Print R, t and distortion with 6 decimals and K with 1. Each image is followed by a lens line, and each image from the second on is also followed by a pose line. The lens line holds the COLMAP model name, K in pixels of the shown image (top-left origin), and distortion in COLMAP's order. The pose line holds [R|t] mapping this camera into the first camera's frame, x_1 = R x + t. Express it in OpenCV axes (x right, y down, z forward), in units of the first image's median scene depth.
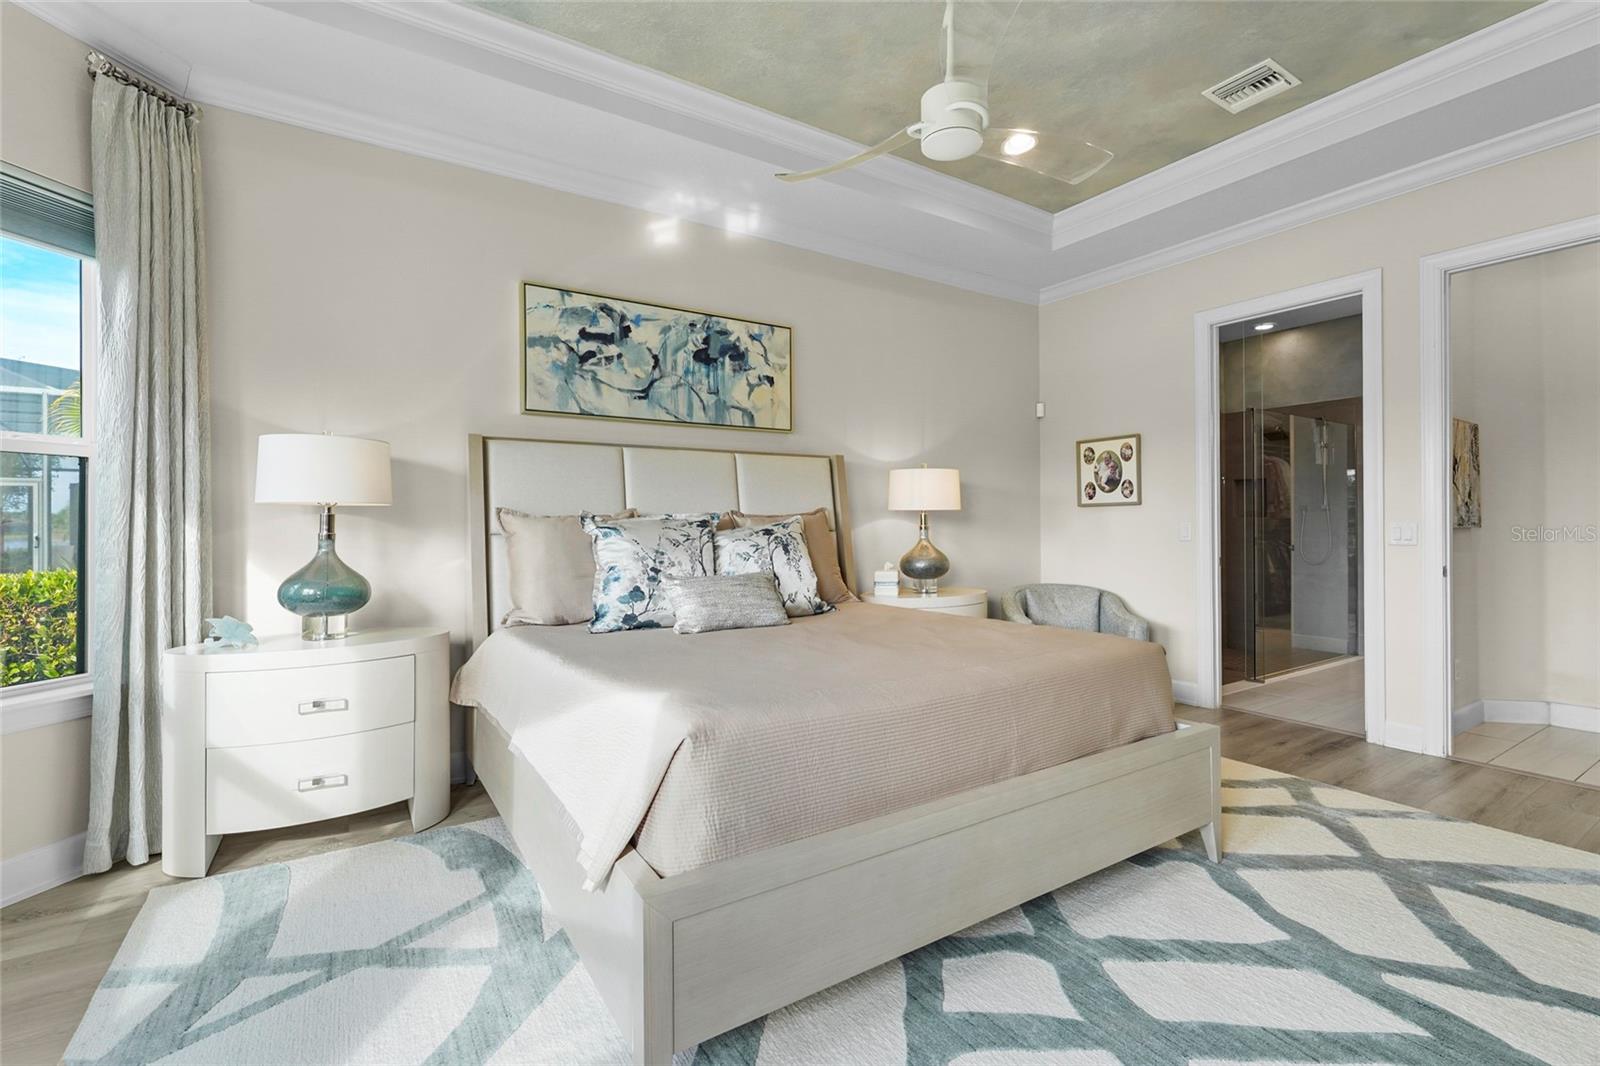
lens RADIAL K [[723.3, 0, 794.6], [0, 723.3, 517.7], [0, 0, 1]] dist [-0.003955, 0.000322]
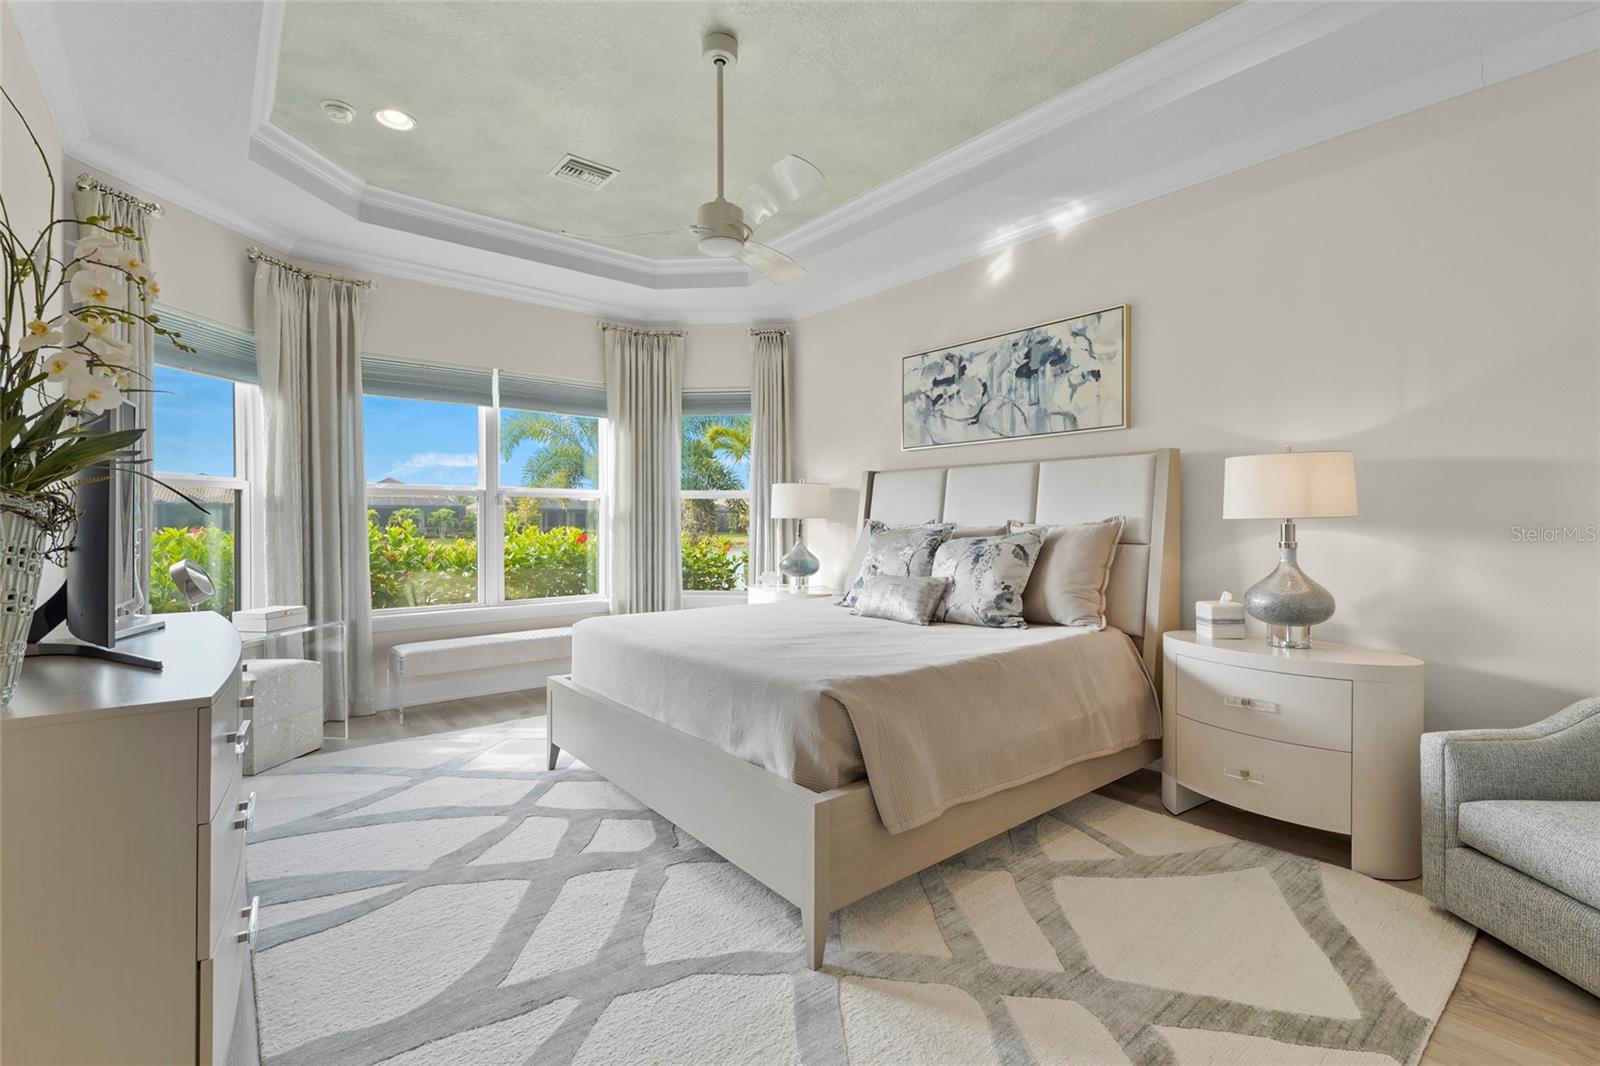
lens RADIAL K [[723.3, 0, 794.6], [0, 723.3, 517.7], [0, 0, 1]] dist [-0.003955, 0.000322]
pose [[0.101127, -0.009516, -0.994828, 0.875441], [-0.007607, 0.999918, -0.010338, -0.000041], [0.994844, 0.008613, 0.101046, 0.575762]]
